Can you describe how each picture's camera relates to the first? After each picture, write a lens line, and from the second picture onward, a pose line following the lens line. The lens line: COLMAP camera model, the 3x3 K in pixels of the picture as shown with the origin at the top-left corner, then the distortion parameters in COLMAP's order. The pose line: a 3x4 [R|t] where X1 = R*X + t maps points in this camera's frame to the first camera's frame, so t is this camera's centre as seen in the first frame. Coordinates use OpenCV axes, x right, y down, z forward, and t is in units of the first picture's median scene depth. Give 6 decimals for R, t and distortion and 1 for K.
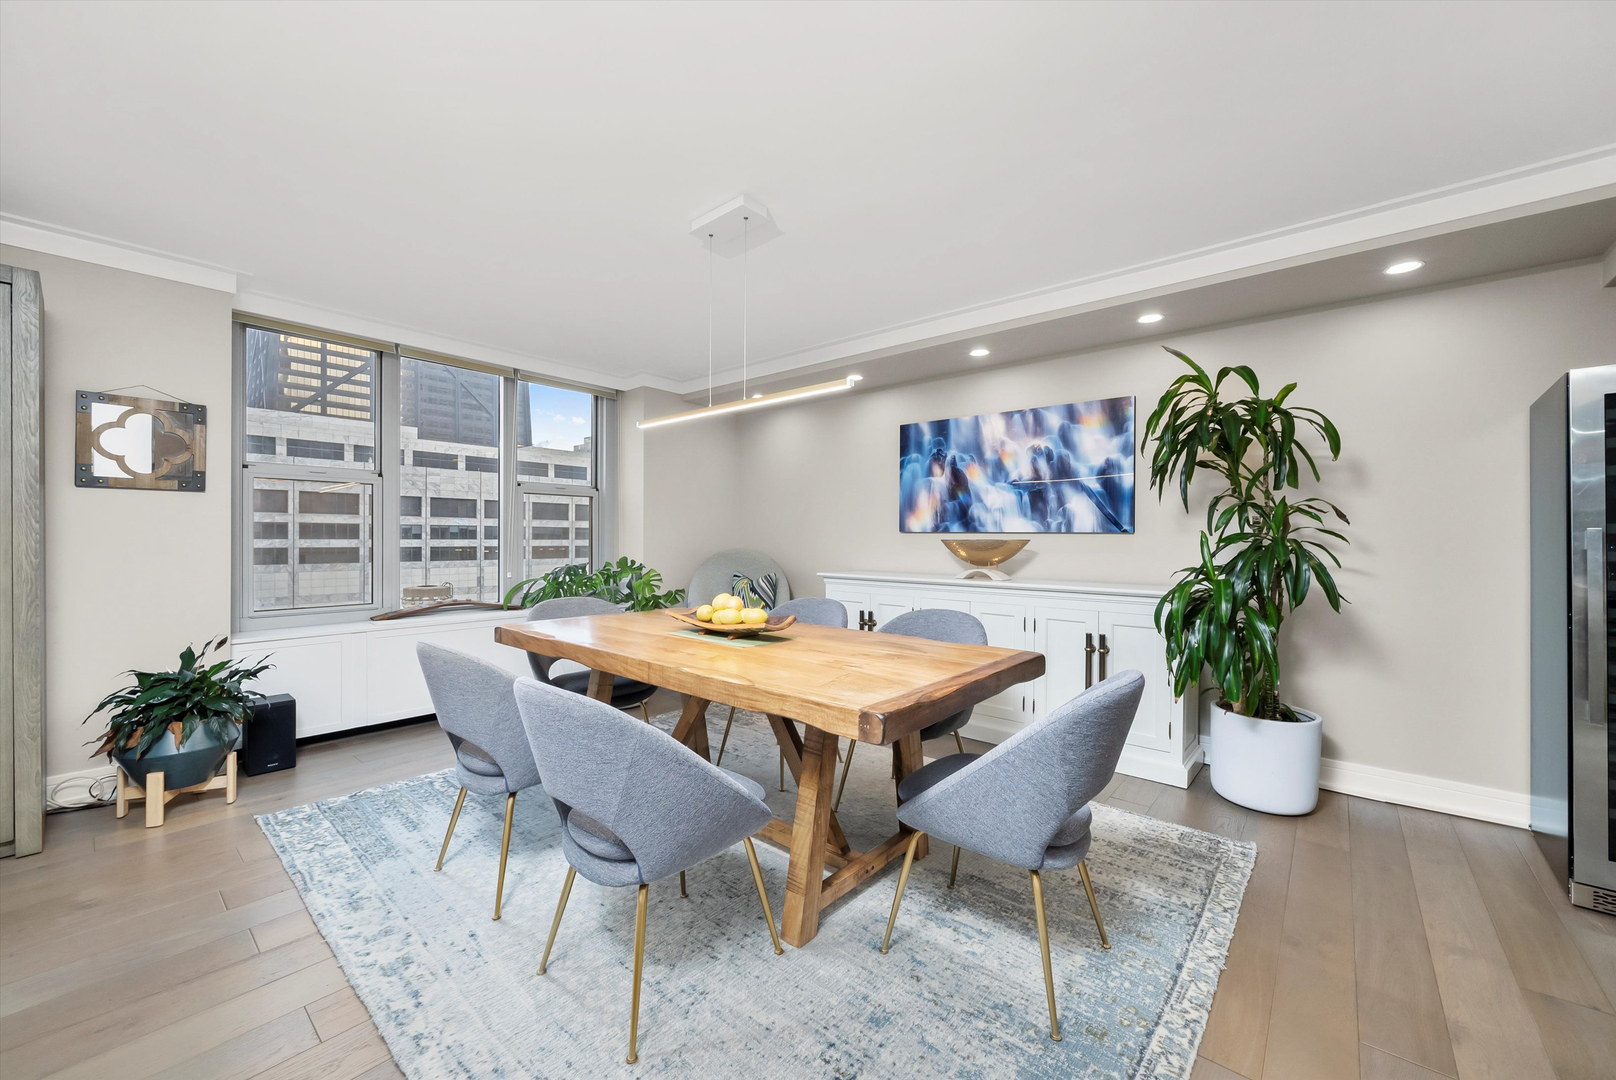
lens RADIAL K [[623.6, 0, 808.8], [0, 623.6, 542.6], [0, 0, 1]] dist [-0.001552, -0.000027]
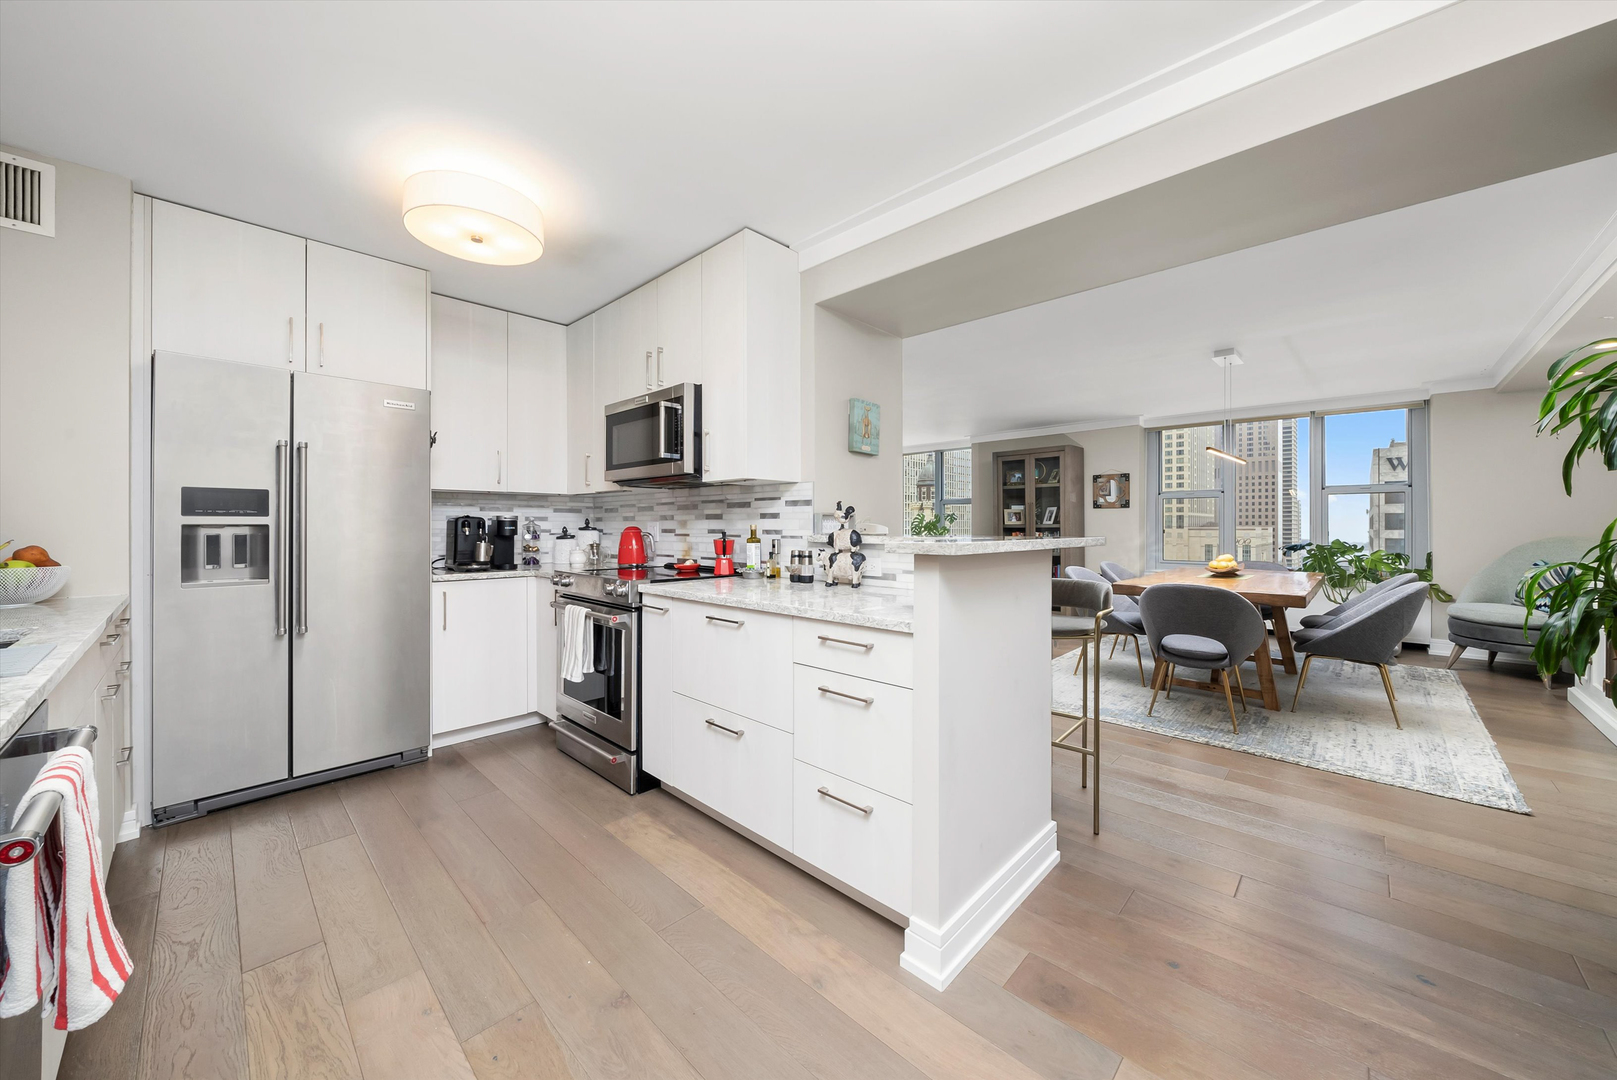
lens RADIAL K [[580.3, 0, 810.5], [0, 580.3, 526.3], [0, 0, 1]] dist [-0.003200, -0.000093]
pose [[-0.056010, -0.004292, -0.998421, 1.676340], [-0.009282, 0.999950, -0.003778, 0.014255], [0.998387, 0.009056, -0.056047, -0.165571]]
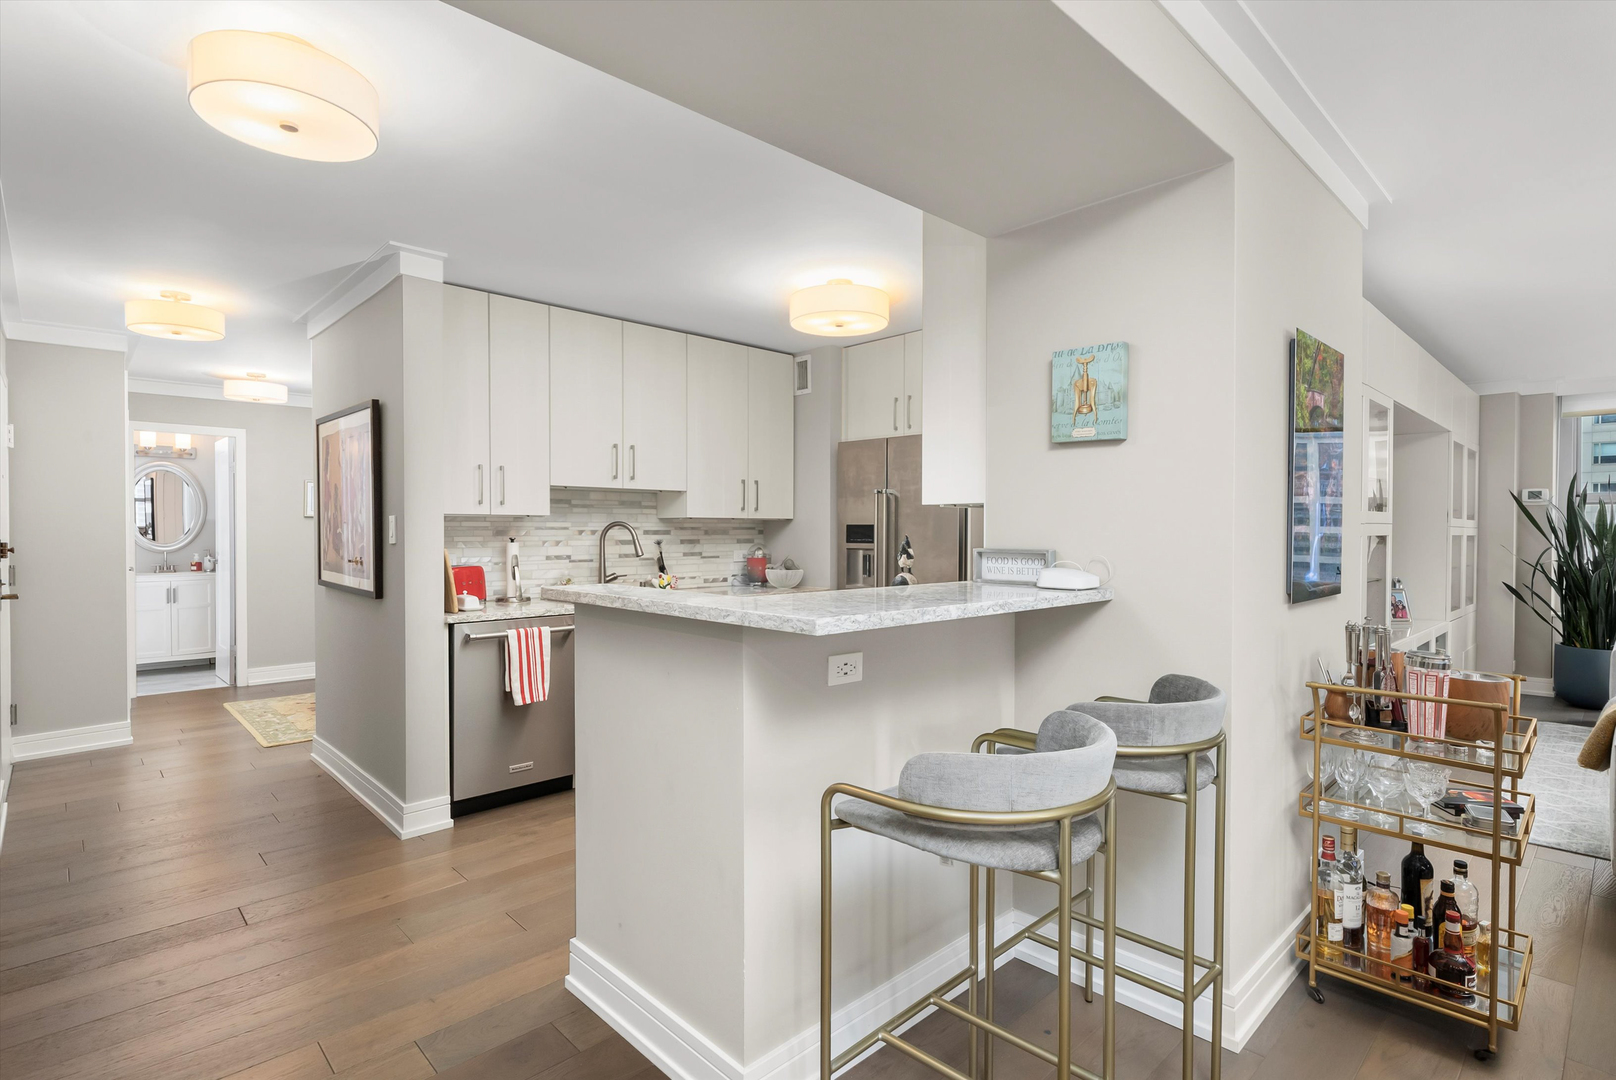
lens RADIAL K [[797.2, 0, 808.0], [0, 797.2, 540.0], [0, 0, 1]] dist [0.002606, 0.000573]
pose [[-0.994926, -0.006004, 0.100431, 0.731337], [-0.003902, 0.999769, 0.021113, -0.044712], [-0.100535, 0.020614, -0.994720, 0.792173]]
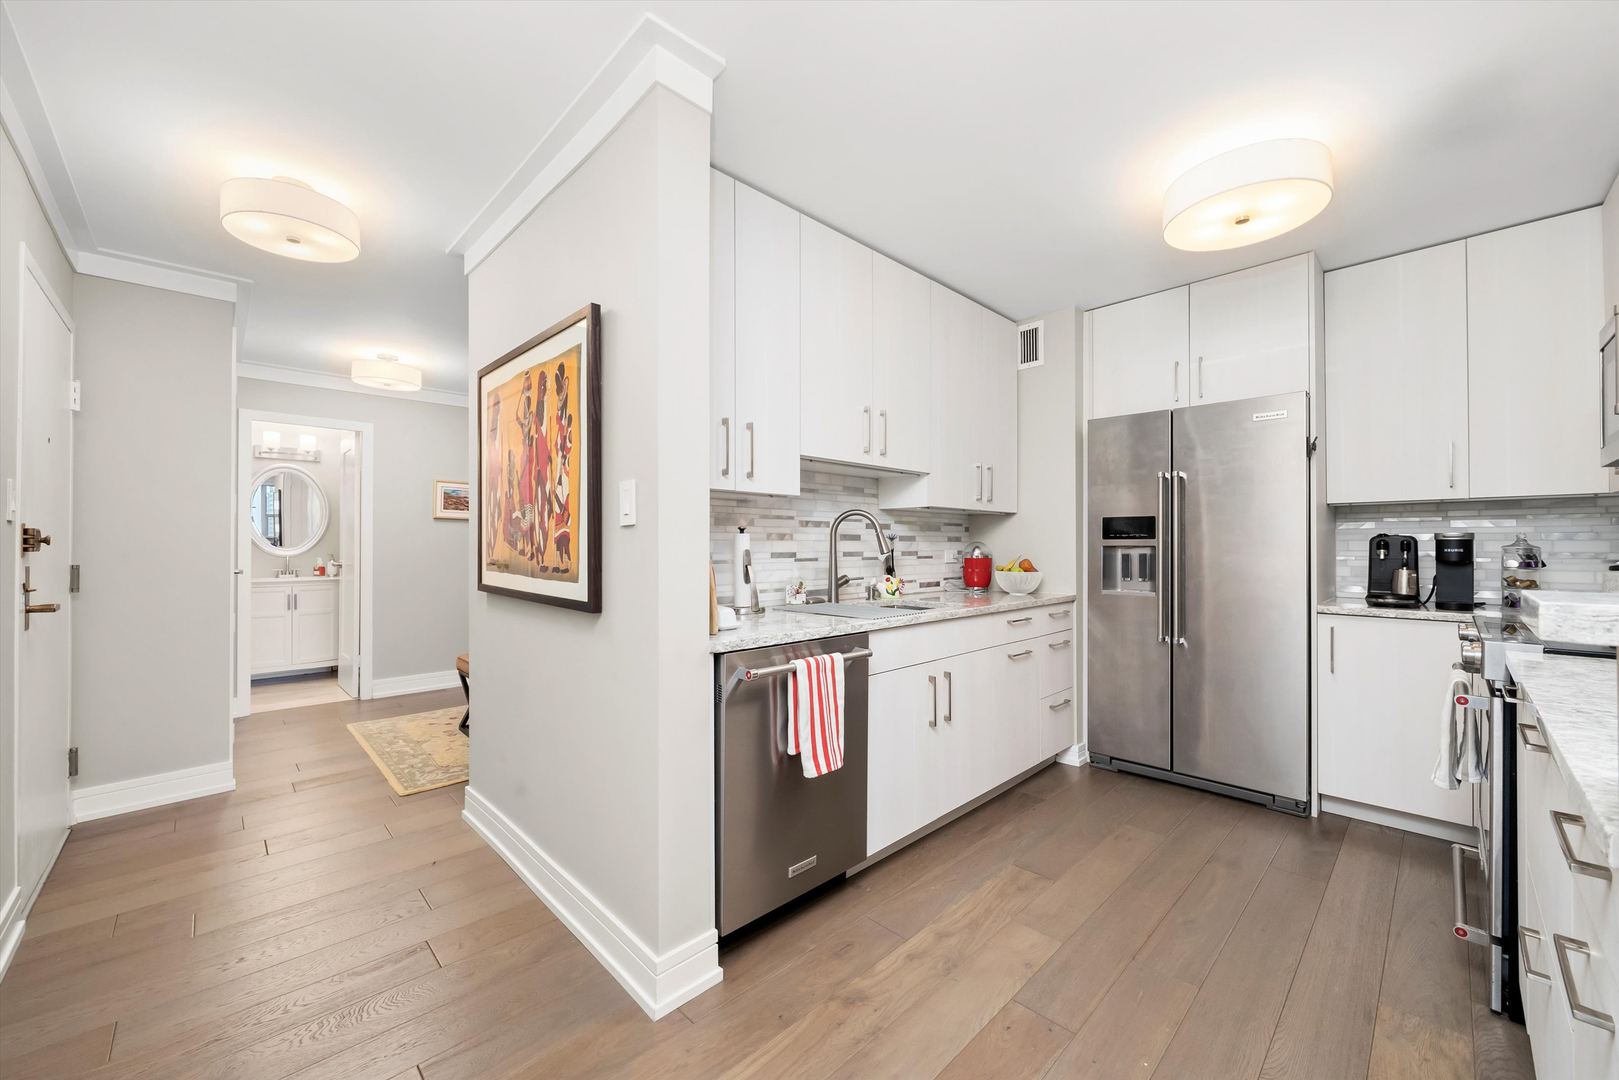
lens RADIAL K [[624.8, 0, 810.3], [0, 624.8, 542.6], [0, 0, 1]] dist [-0.001552, -0.000027]
pose [[-0.995913, -0.004729, 0.090193, 1.321346], [-0.004440, 0.999984, 0.003412, 0.008485], [-0.090208, 0.002997, -0.995918, 0.154796]]
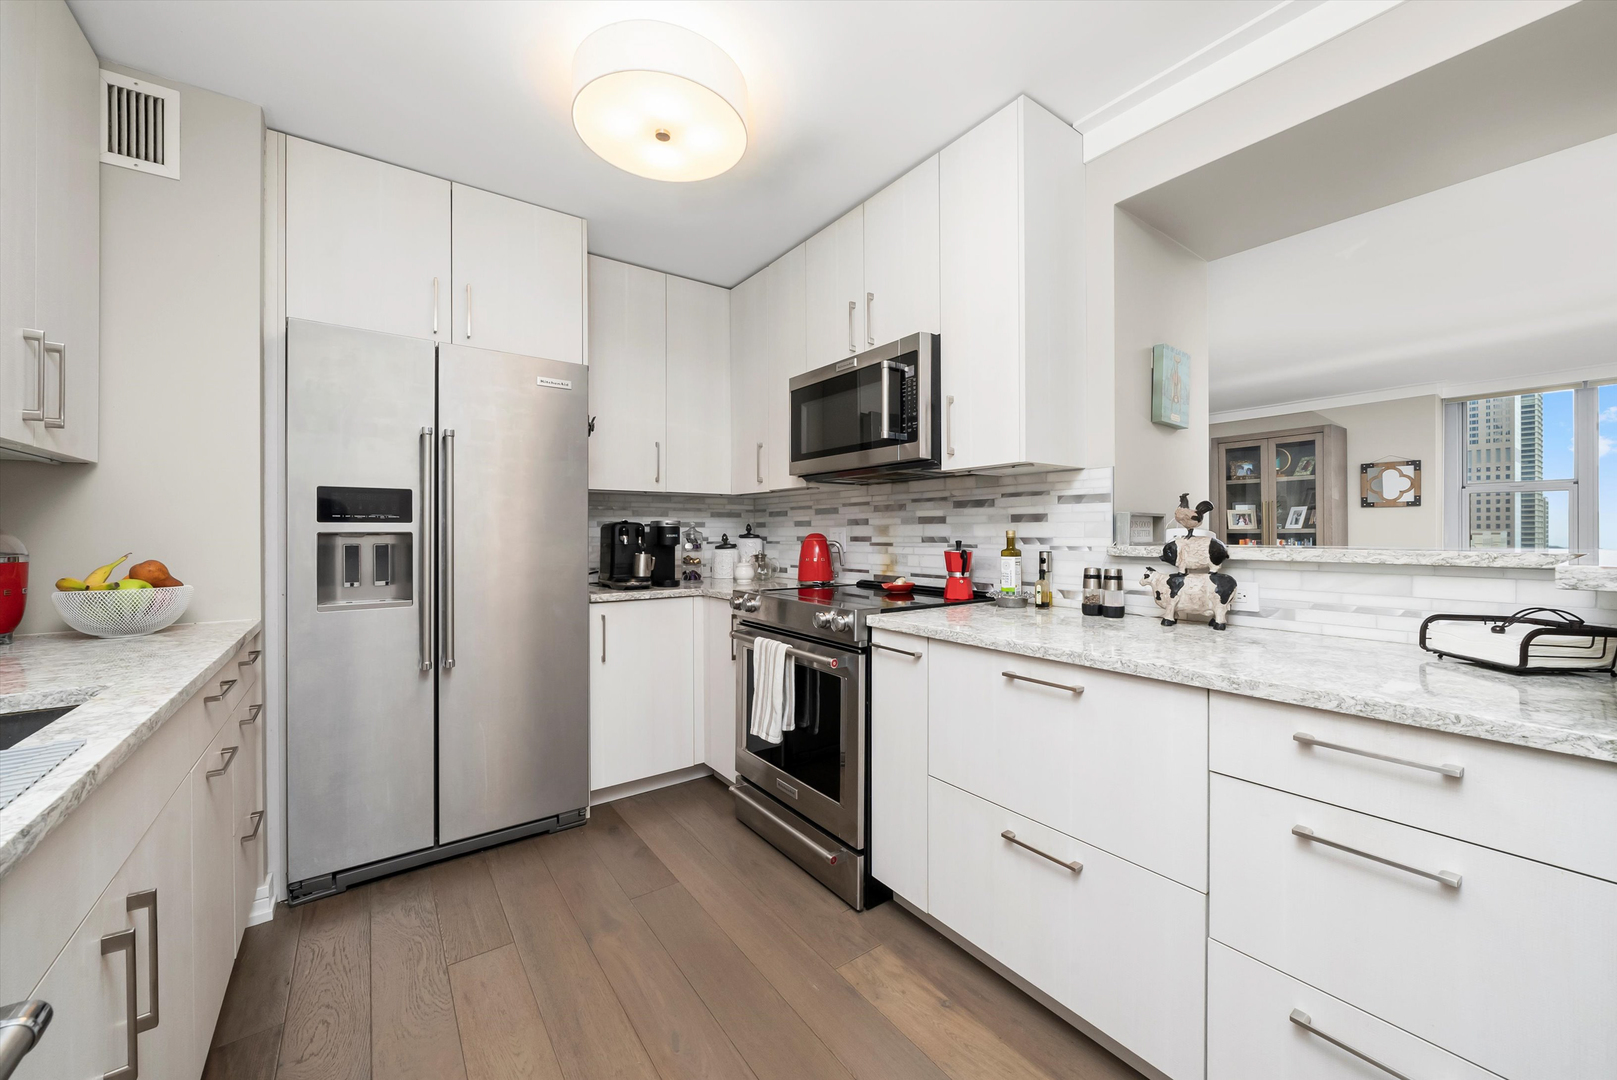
lens RADIAL K [[610.2, 0, 812.5], [0, 610.2, 531.9], [0, 0, 1]] dist [-0.002692, -0.000297]
pose [[-0.230251, -0.004512, -0.973121, 1.436546], [-0.006633, 0.999973, -0.003067, 0.014190], [0.973109, 0.005748, -0.230275, -0.409373]]
